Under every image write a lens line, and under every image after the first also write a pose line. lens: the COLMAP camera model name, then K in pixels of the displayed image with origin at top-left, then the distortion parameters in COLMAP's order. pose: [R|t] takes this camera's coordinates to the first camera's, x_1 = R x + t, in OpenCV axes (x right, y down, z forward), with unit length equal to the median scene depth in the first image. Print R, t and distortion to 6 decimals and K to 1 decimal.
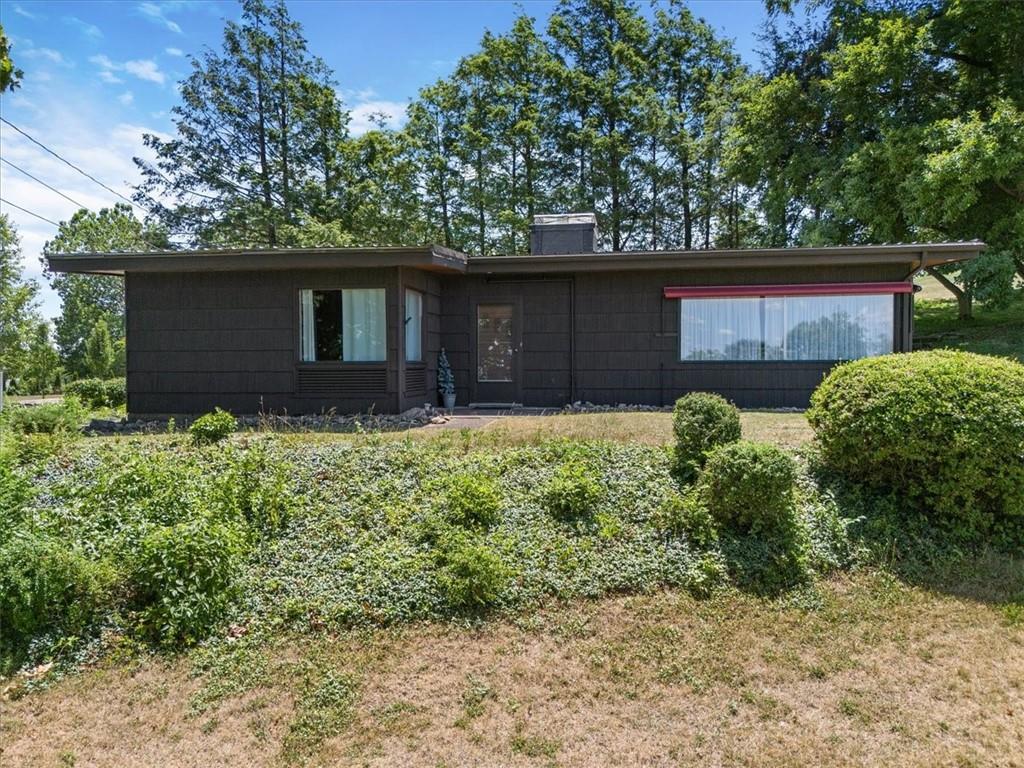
lens RADIAL K [[770.7, 0, 512.0], [0, 770.7, 384.0], [0, 0, 1]] dist [-0.001456, -0.000328]
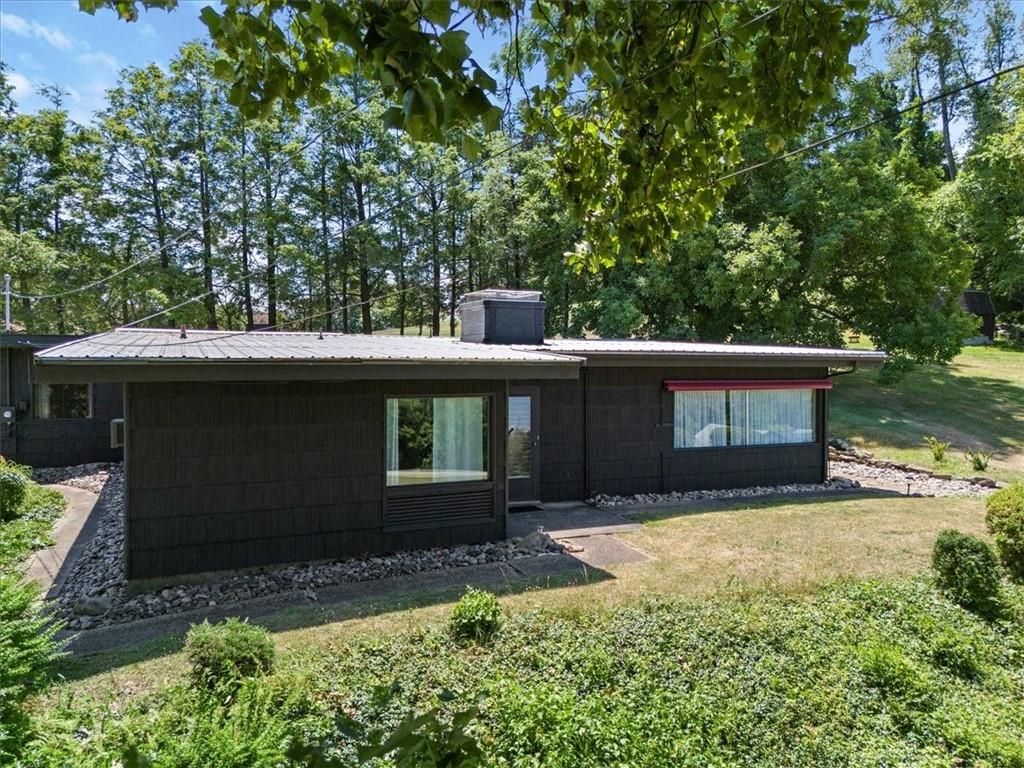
lens RADIAL K [[770.7, 0, 512.0], [0, 770.7, 384.0], [0, 0, 1]] dist [-0.001456, -0.000328]
pose [[0.827511, -0.012007, 0.561322, -0.584430], [0.009179, 0.999927, 0.007856, -0.133952], [-0.561375, -0.001349, 0.827561, 0.238995]]
